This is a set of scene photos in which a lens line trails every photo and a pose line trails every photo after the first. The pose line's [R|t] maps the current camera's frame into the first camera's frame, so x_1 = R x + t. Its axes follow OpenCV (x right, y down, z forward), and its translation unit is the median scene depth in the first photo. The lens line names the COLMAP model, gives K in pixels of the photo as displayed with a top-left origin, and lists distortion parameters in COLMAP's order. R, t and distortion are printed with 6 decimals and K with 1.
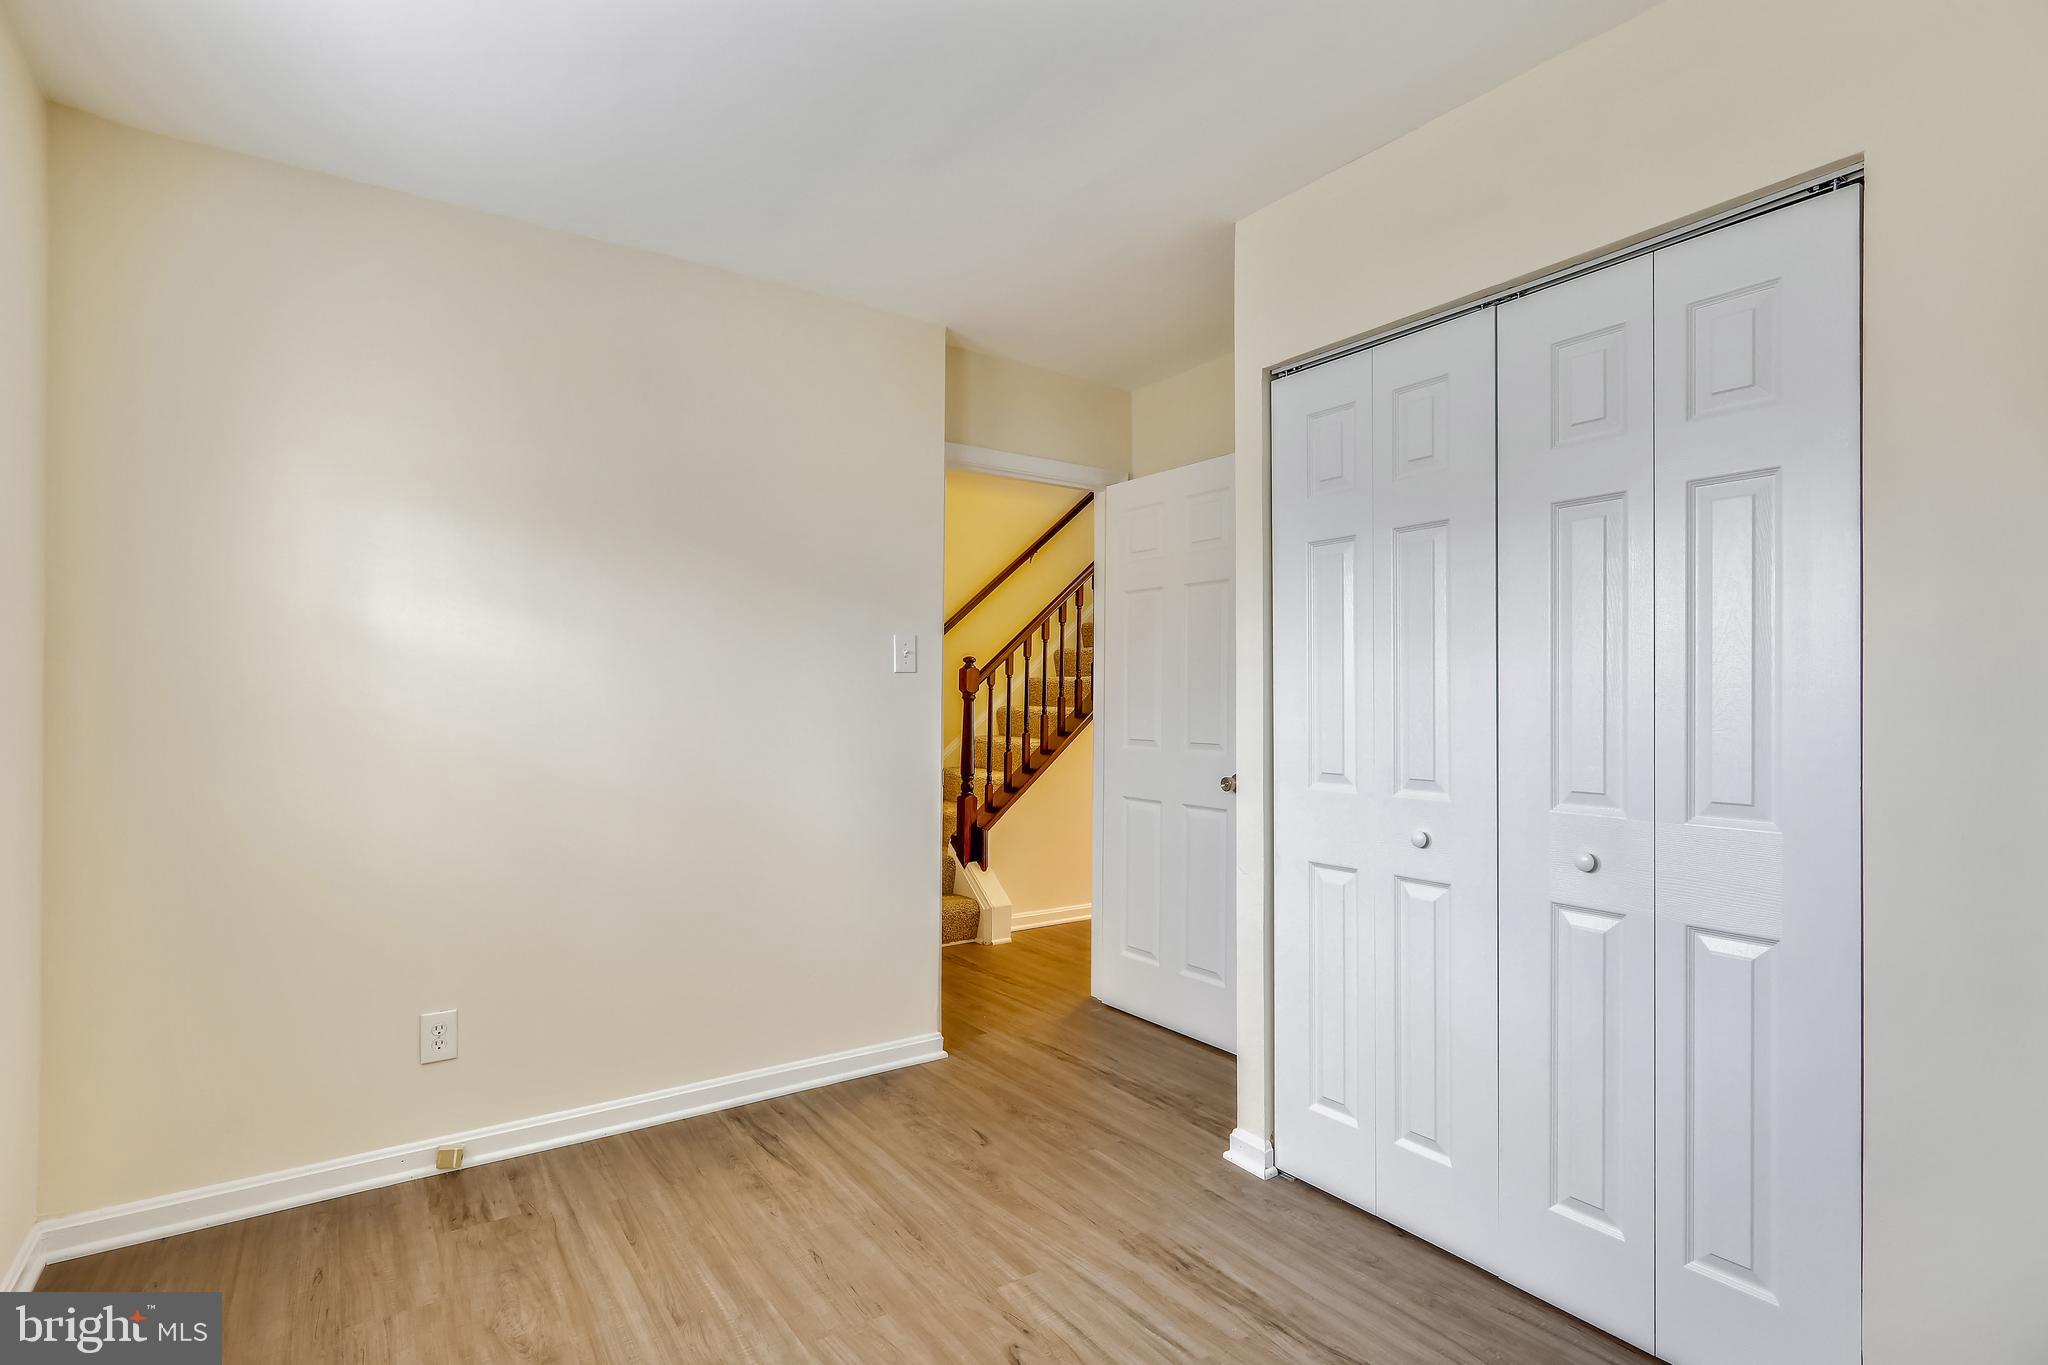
lens RADIAL K [[1004.4, 0, 1019.5], [0, 1004.4, 689.0], [0, 0, 1]] dist [0.000614, 0.000231]
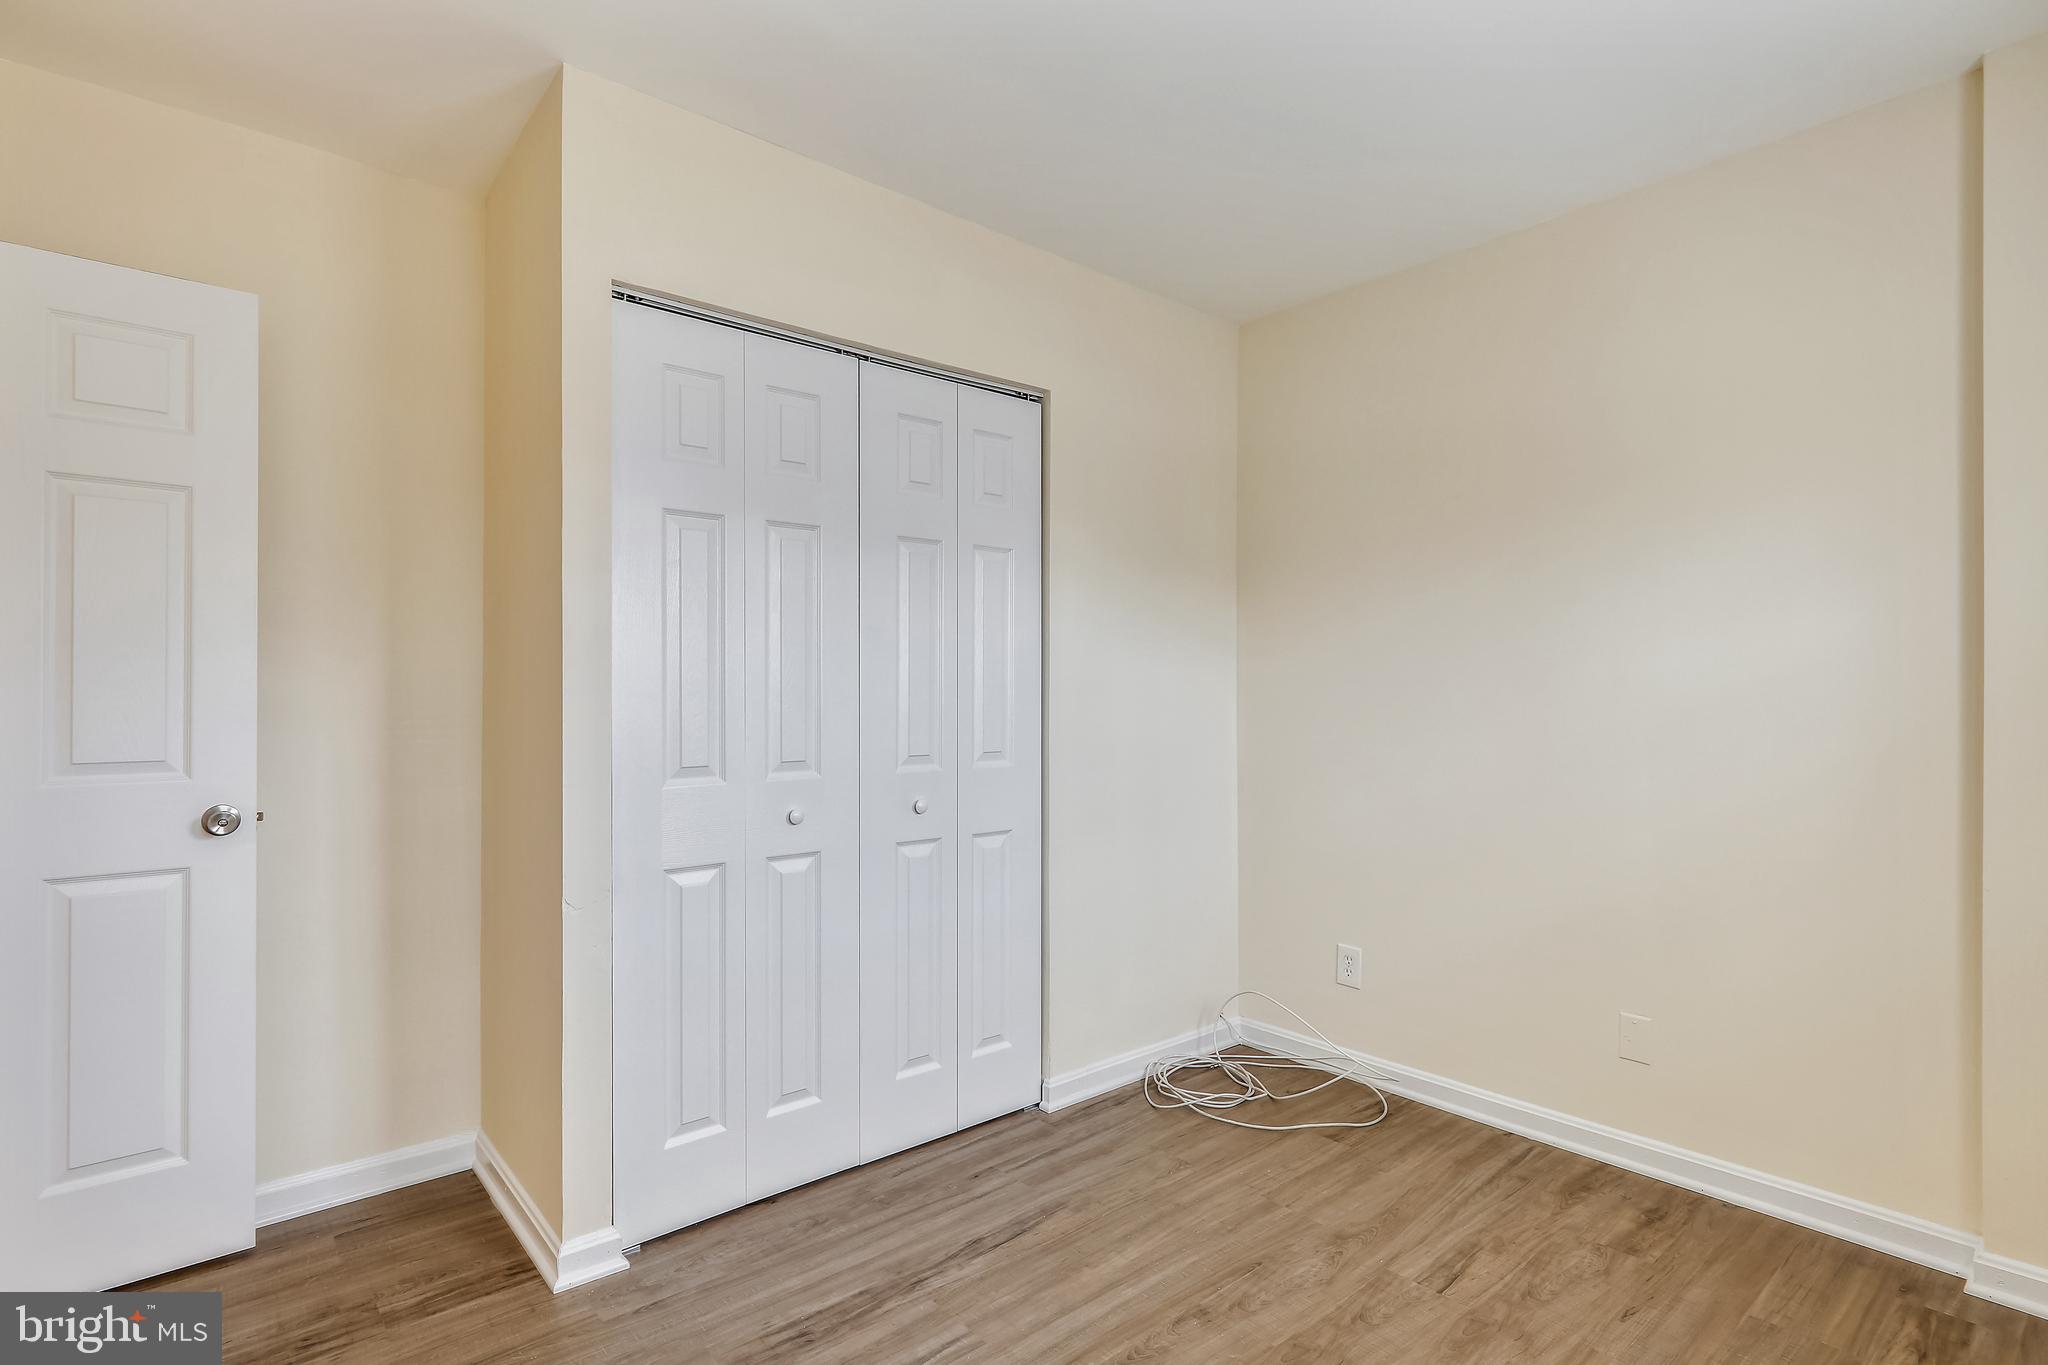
lens RADIAL K [[1004.4, 0, 1019.5], [0, 1004.4, 689.0], [0, 0, 1]] dist [0.000614, 0.000231]
pose [[-0.105620, 0.005261, 0.994393, -0.739924], [-0.008891, 0.999941, -0.006234, 0.019168], [-0.994367, -0.009499, -0.105567, 0.933653]]
